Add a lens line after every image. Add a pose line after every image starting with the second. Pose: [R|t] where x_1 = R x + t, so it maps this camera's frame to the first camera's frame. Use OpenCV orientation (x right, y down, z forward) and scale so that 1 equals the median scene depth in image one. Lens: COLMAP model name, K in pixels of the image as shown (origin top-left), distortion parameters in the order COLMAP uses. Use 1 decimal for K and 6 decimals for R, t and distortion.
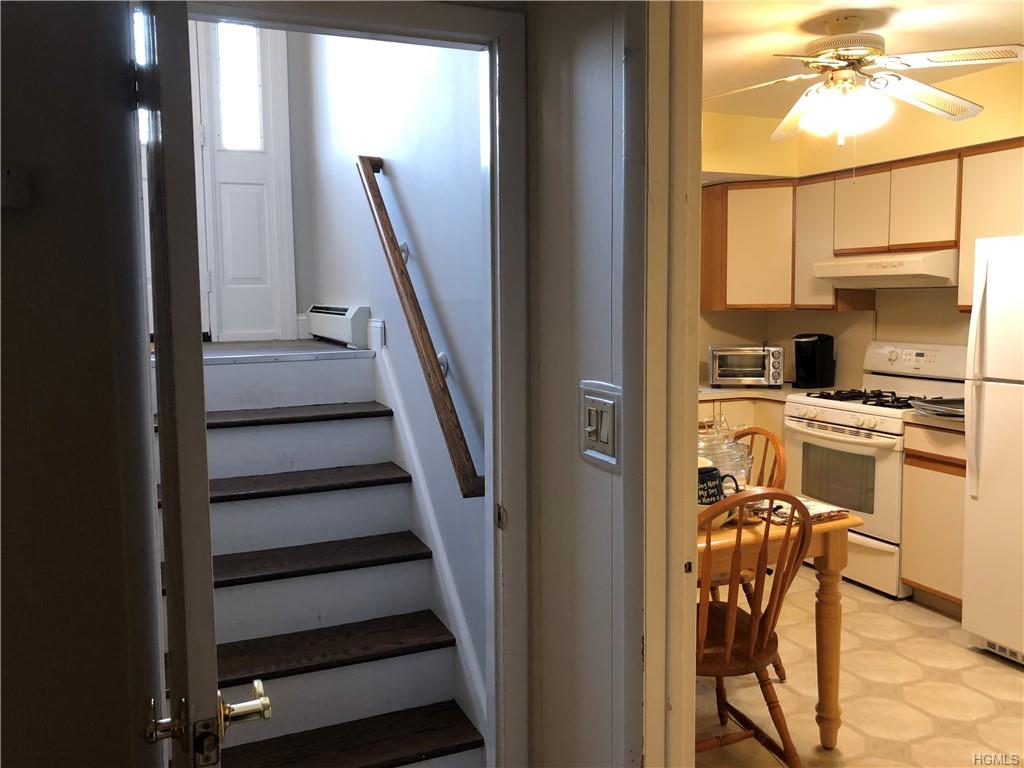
lens RADIAL K [[843.2, 0, 510.5], [0, 843.2, 373.5], [0, 0, 1]] dist [-0.004991, 0.018818]
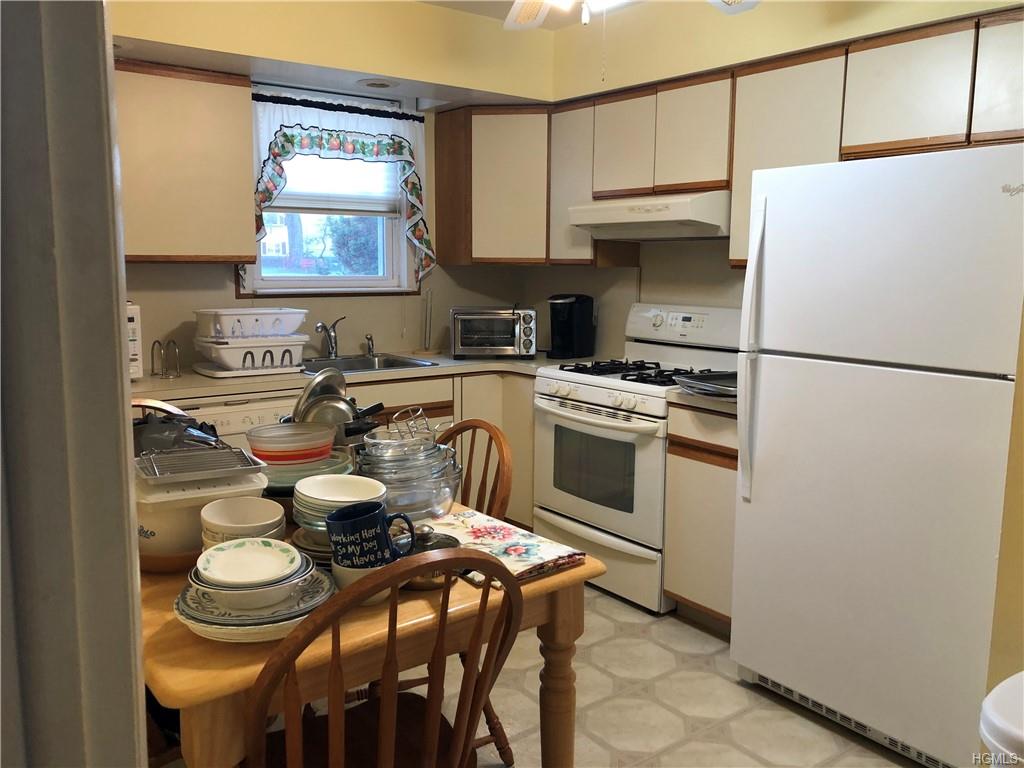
lens RADIAL K [[845.8, 0, 512.0], [0, 845.8, 384.0], [0, 0, 1]] dist [0.051120, -0.125083]
pose [[0.969652, -0.017146, 0.243889, 0.118887], [0.003199, 0.998342, 0.057465, -0.007308], [-0.244470, -0.054941, 0.968099, 0.239591]]
